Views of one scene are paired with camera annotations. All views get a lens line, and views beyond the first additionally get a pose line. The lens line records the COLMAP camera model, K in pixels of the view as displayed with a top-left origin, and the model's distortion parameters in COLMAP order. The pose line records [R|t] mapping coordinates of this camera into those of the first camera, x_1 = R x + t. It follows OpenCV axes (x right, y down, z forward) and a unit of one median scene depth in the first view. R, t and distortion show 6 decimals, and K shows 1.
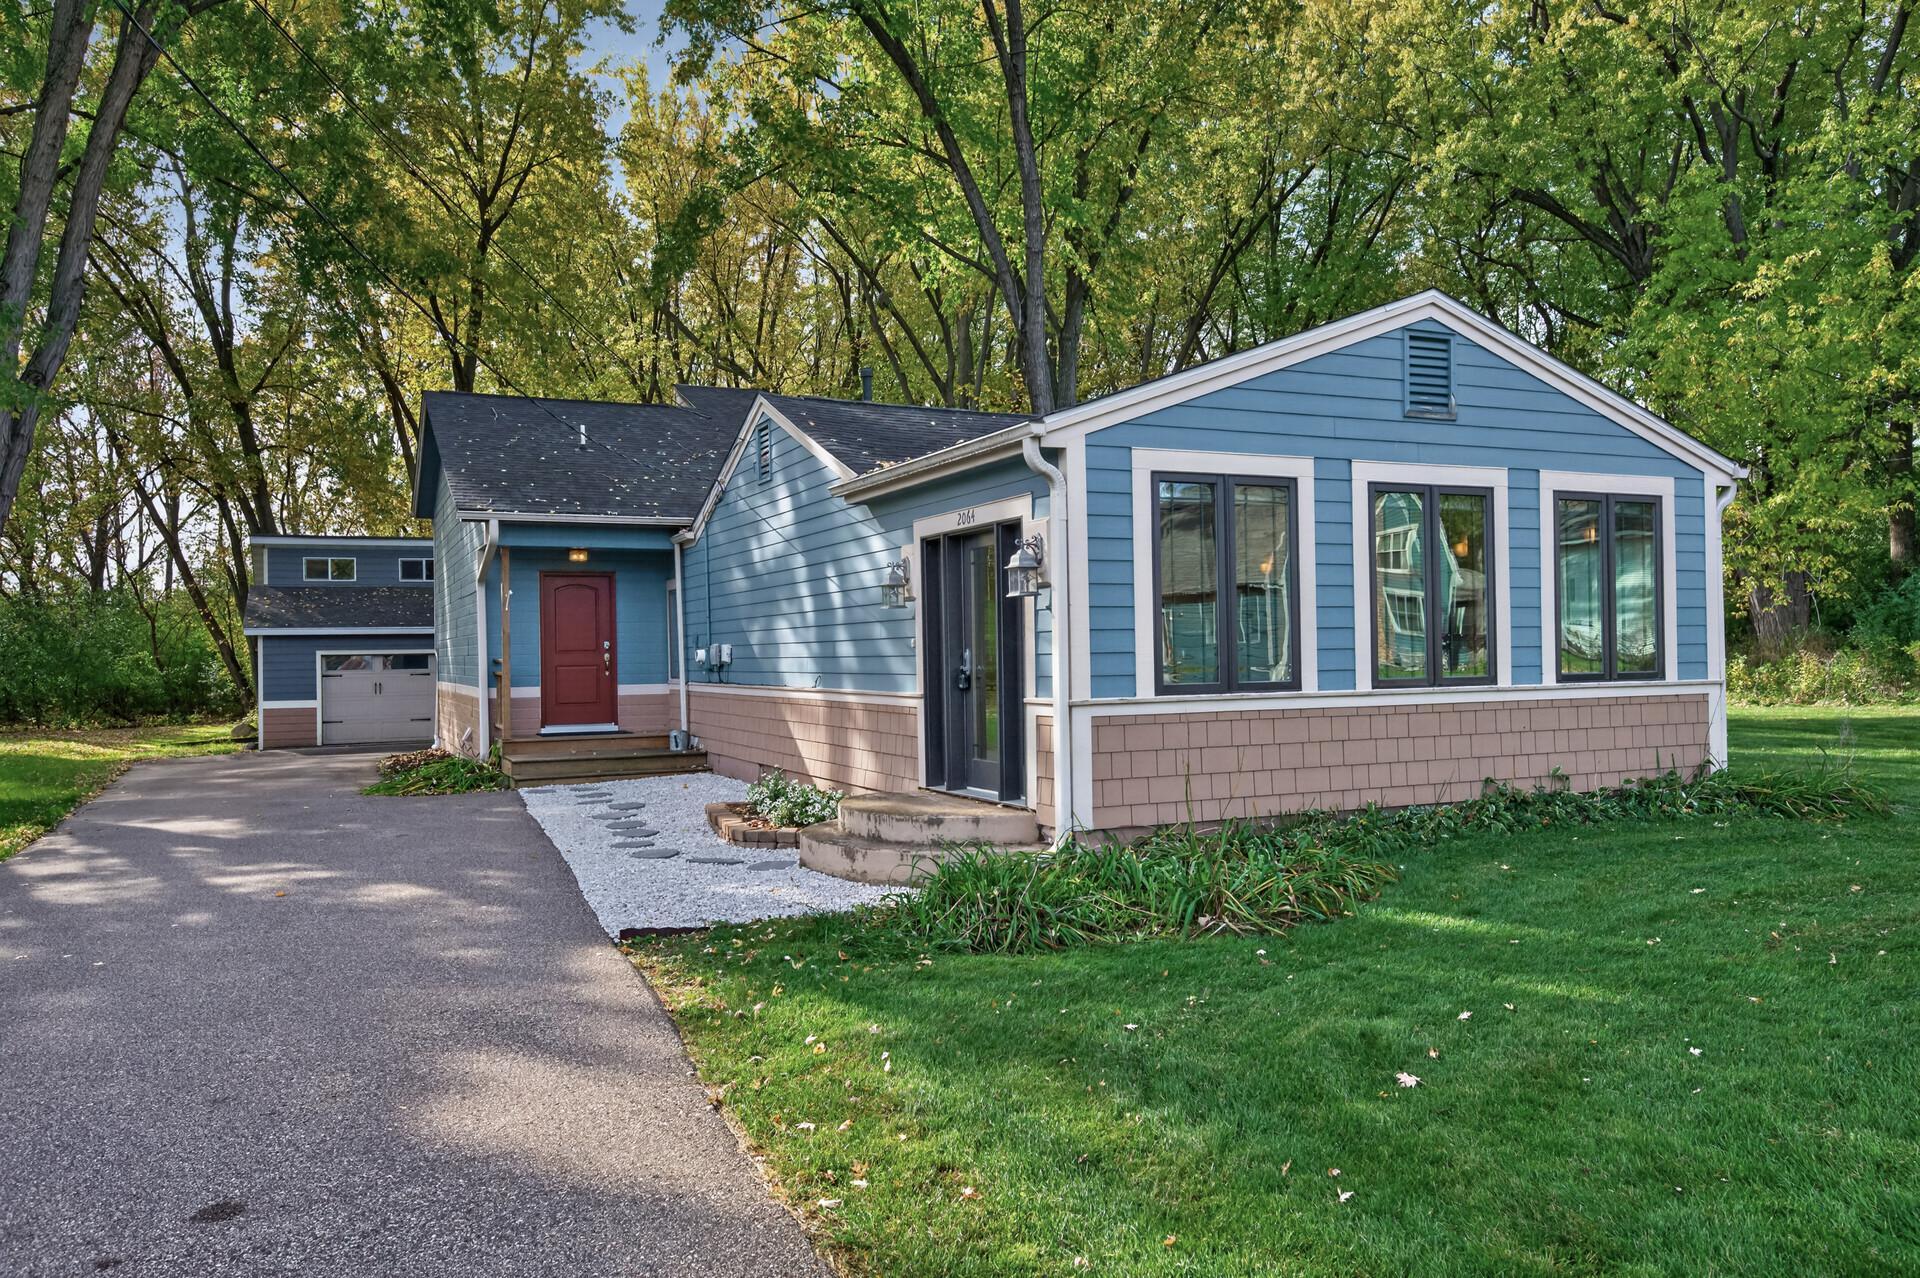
lens RADIAL K [[1377.5, 0, 972.4], [0, 1377.5, 635.9], [0, 0, 1]] dist [-0.008696, 0.007174]
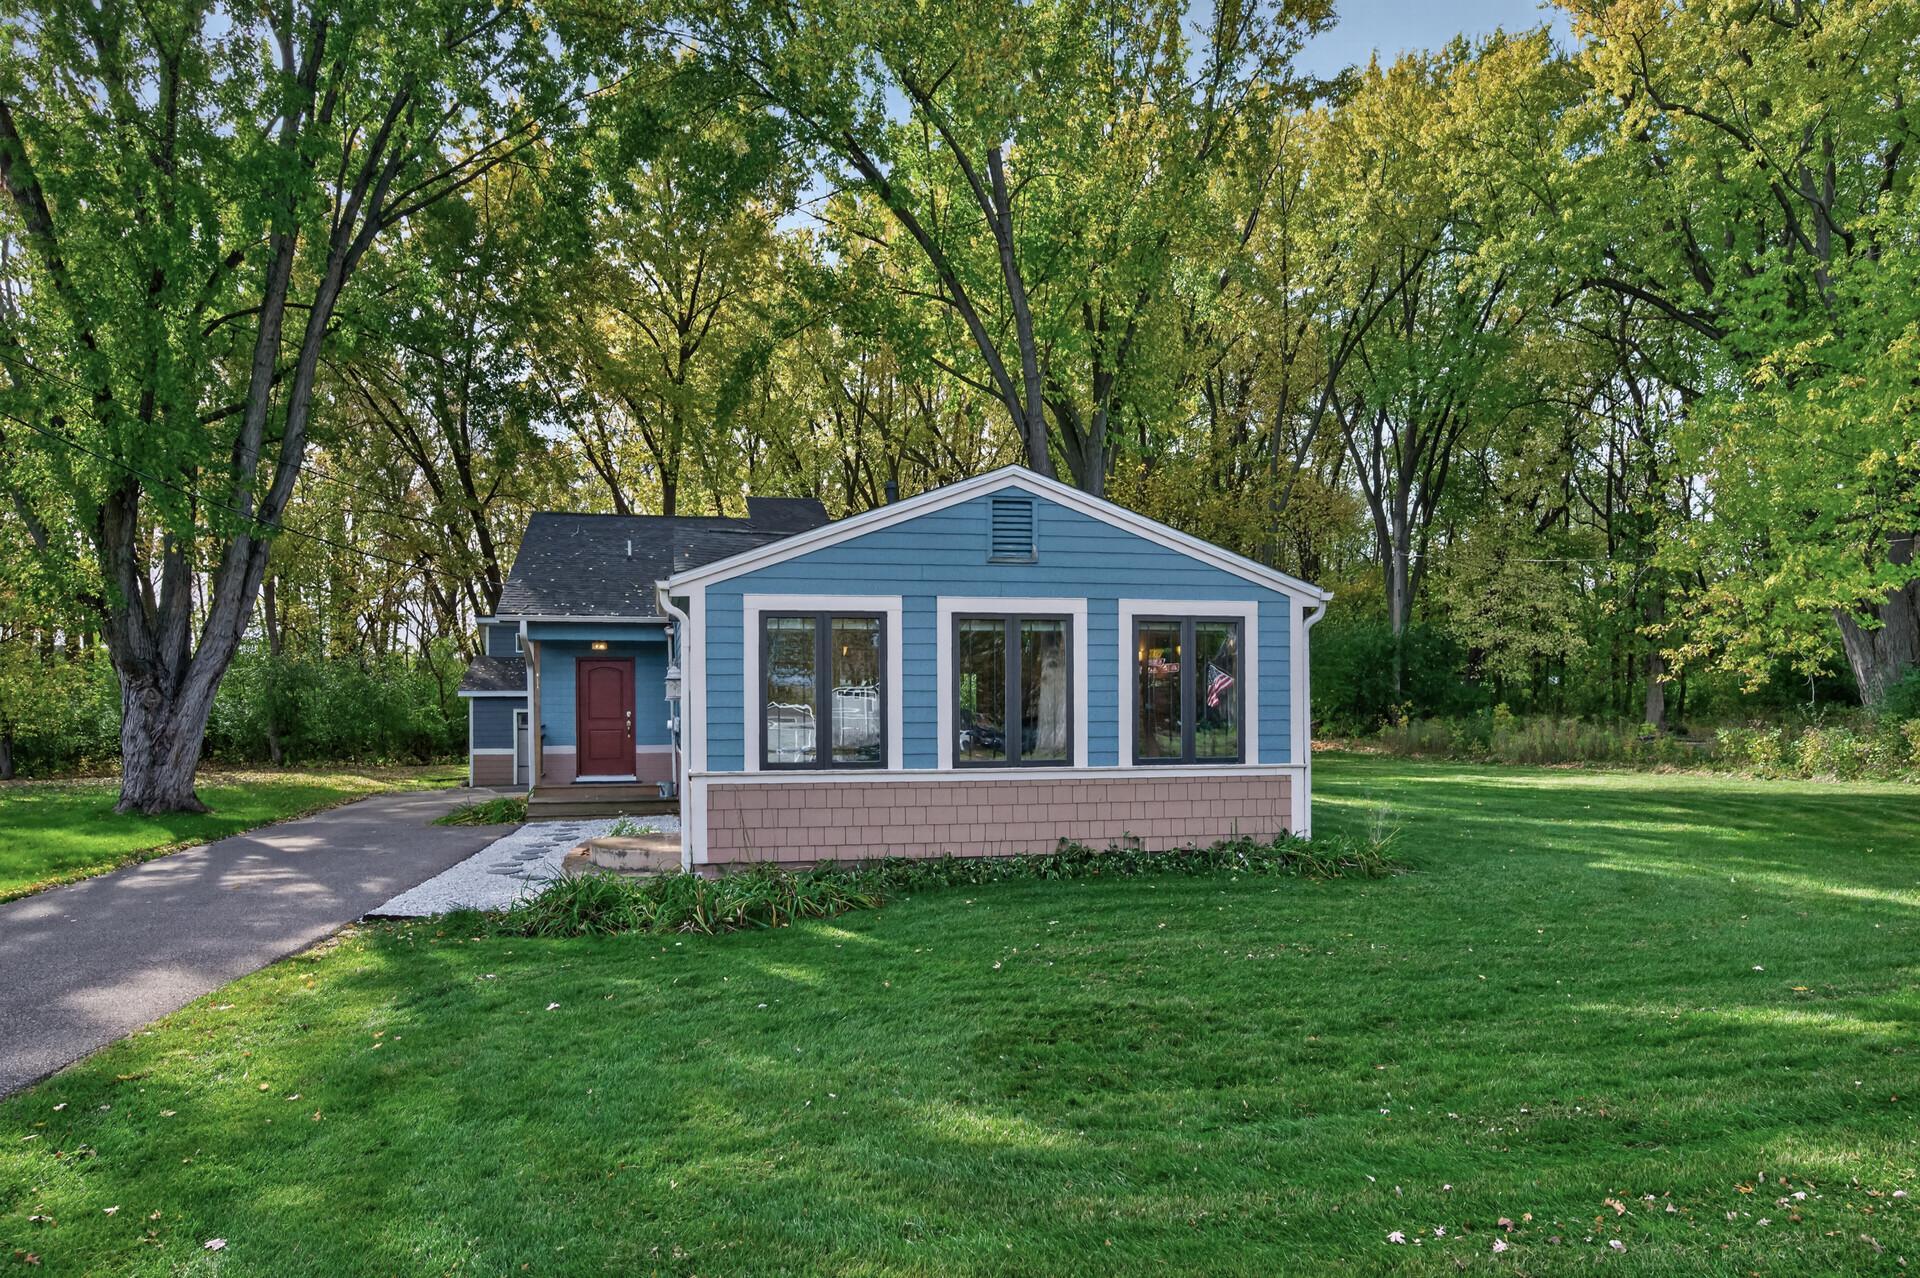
lens RADIAL K [[1292.9, 0, 963.1], [0, 1292.9, 700.5], [0, 0, 1]] dist [-0.007931, 0.001276]
pose [[0.978166, 0.010158, -0.207576, 0.360933], [-0.008299, 0.999917, 0.009821, -0.025391], [0.207659, -0.007884, 0.978170, -0.145137]]
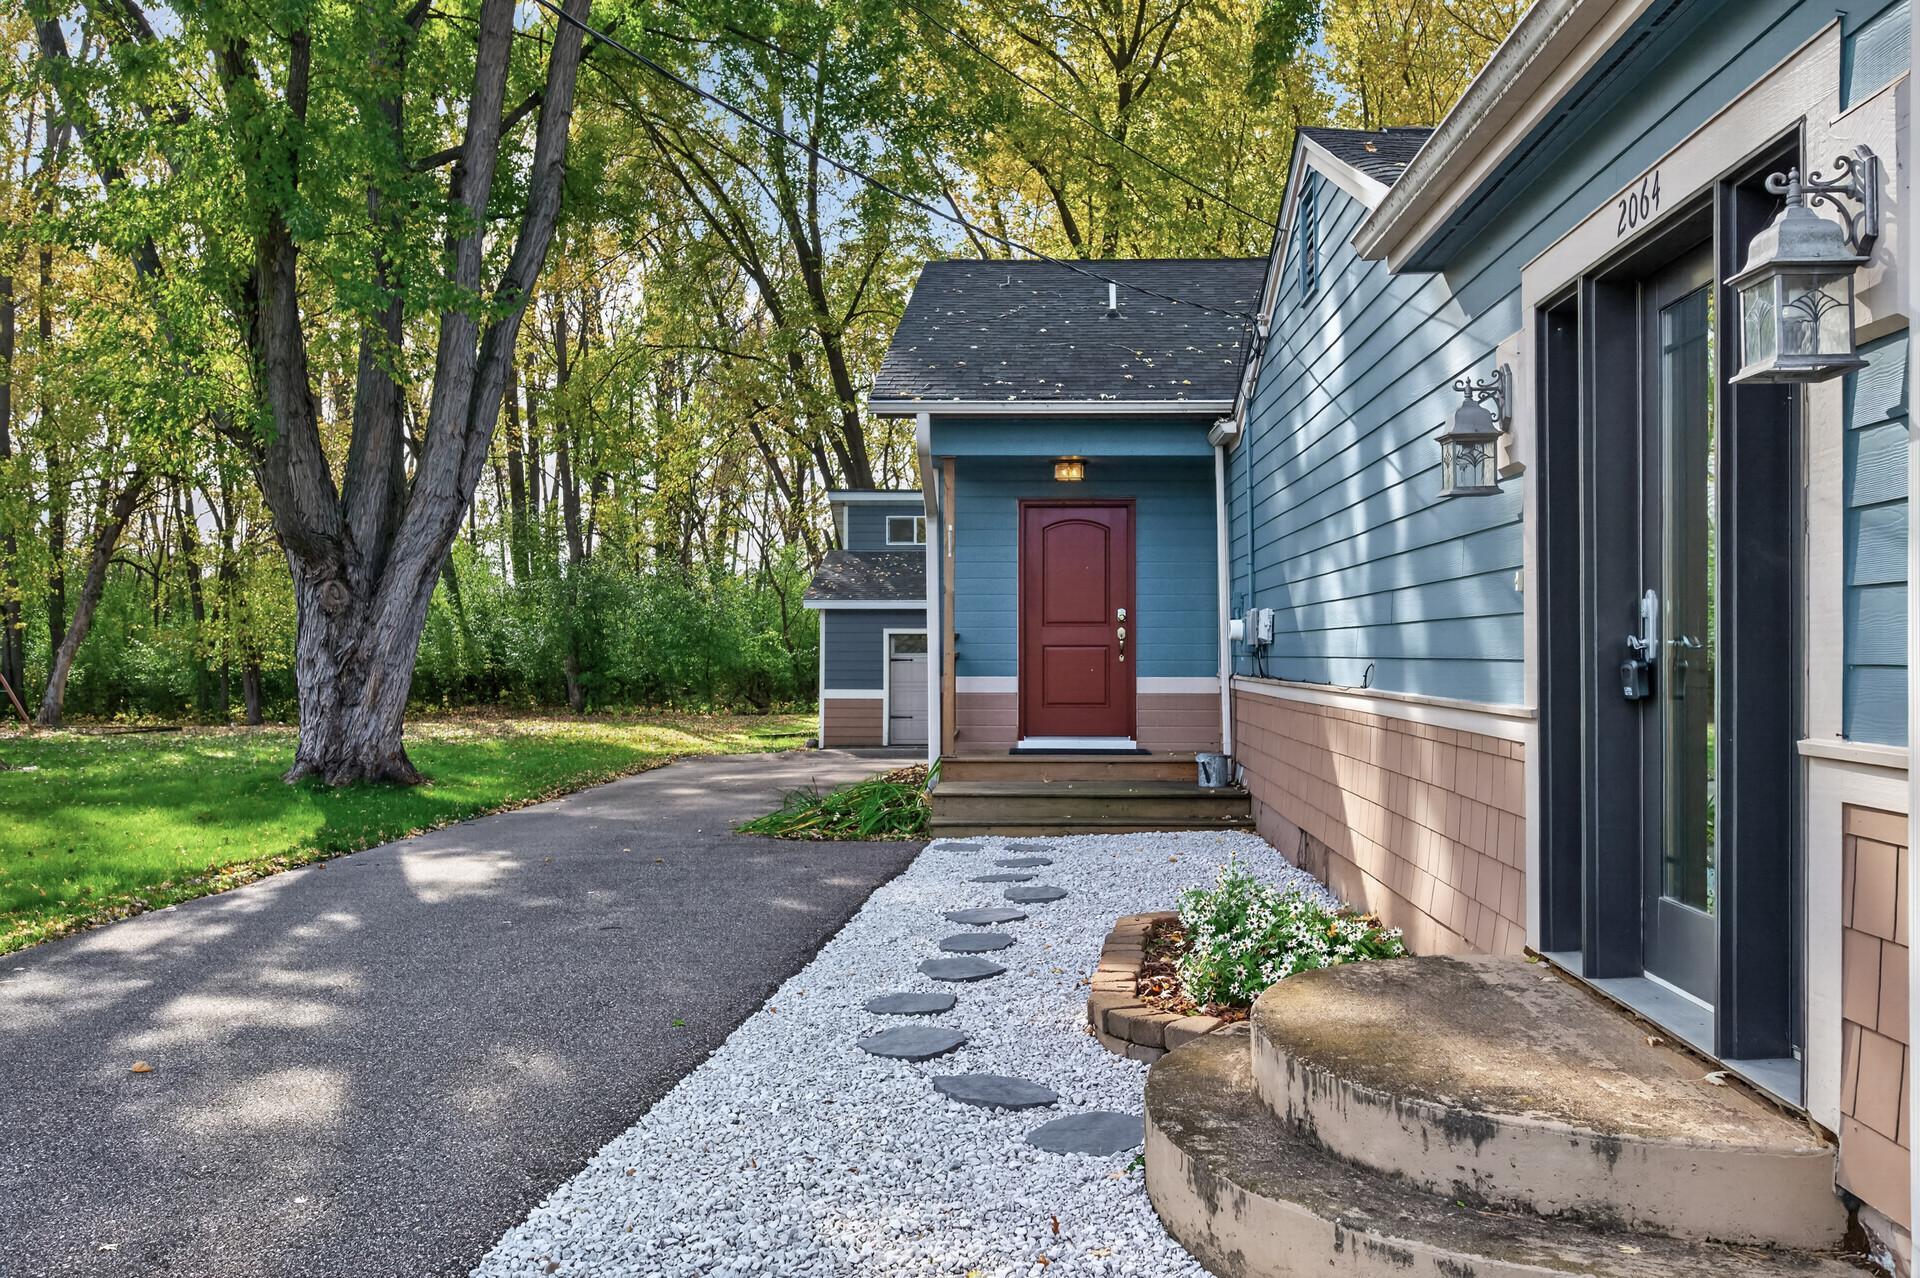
lens RADIAL K [[1627.8, 0, 965.2], [0, 1627.8, 649.1], [0, 0, 1]] dist [0.002588, -0.007527]
pose [[0.884143, 0.015644, -0.466954, 0.025694], [-0.008724, 0.999818, 0.016978, 0.013370], [0.467135, -0.010937, 0.884119, 0.377282]]
